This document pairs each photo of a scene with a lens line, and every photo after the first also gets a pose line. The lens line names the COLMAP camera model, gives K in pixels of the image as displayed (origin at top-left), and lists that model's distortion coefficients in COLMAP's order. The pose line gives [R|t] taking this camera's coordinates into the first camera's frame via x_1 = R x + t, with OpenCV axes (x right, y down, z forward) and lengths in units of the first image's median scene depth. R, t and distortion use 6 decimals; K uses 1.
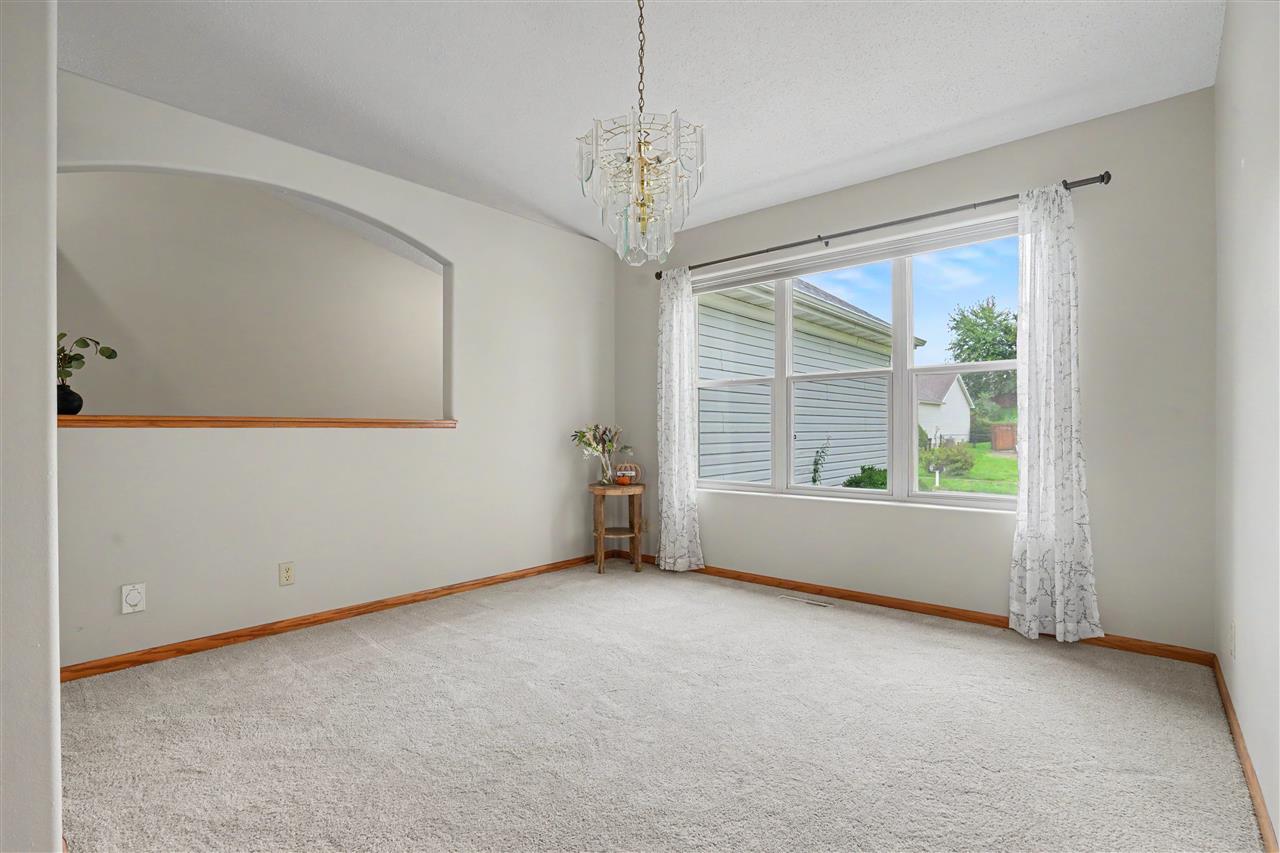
lens RADIAL K [[609.2, 0, 642.6], [0, 609.2, 437.1], [0, 0, 1]] dist [-0.064945, 0.031472]
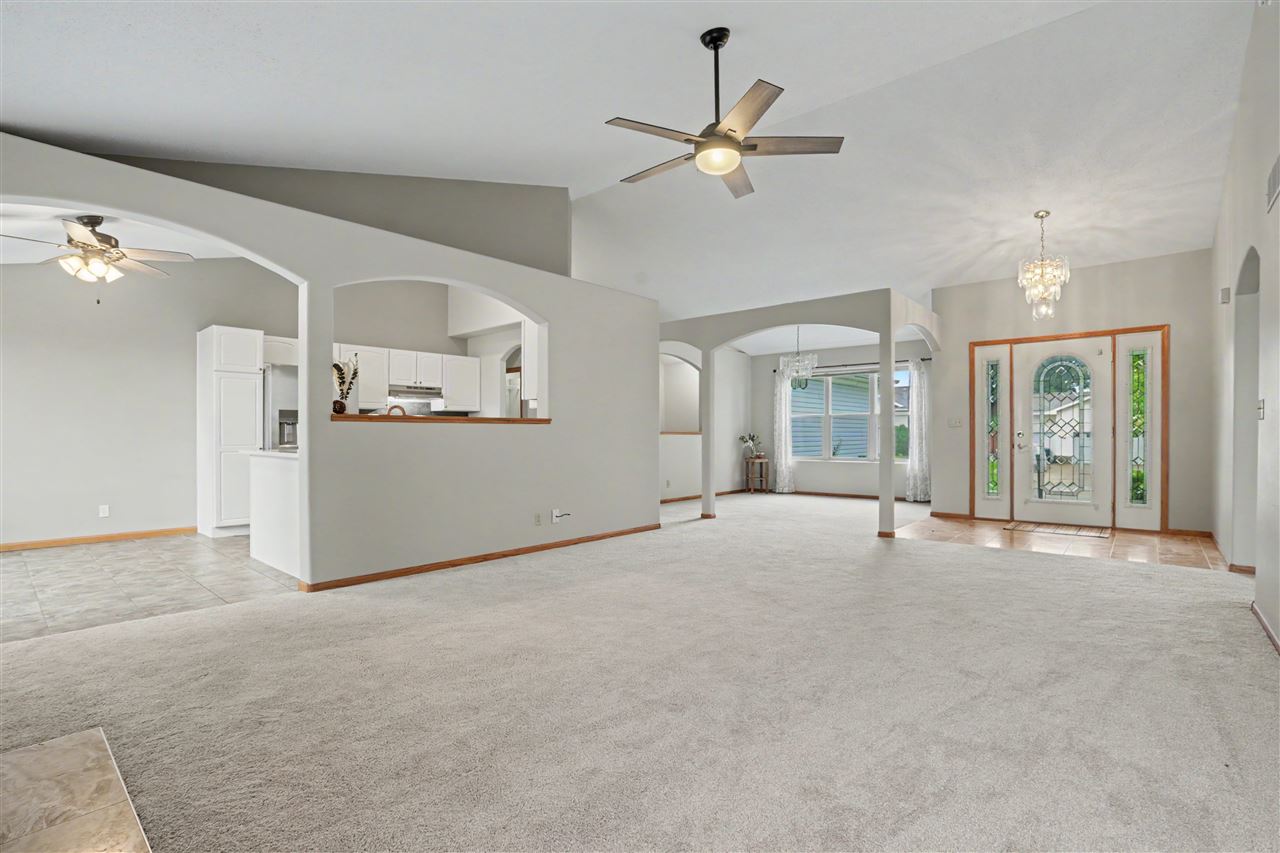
lens RADIAL K [[609.2, 0, 642.6], [0, 609.2, 437.1], [0, 0, 1]] dist [-0.064945, 0.031472]
pose [[0.999956, 0.002696, -0.009001, -0.484558], [-0.002757, 0.999973, -0.006782, 0.012691], [0.008983, 0.006806, 0.999936, -1.439329]]
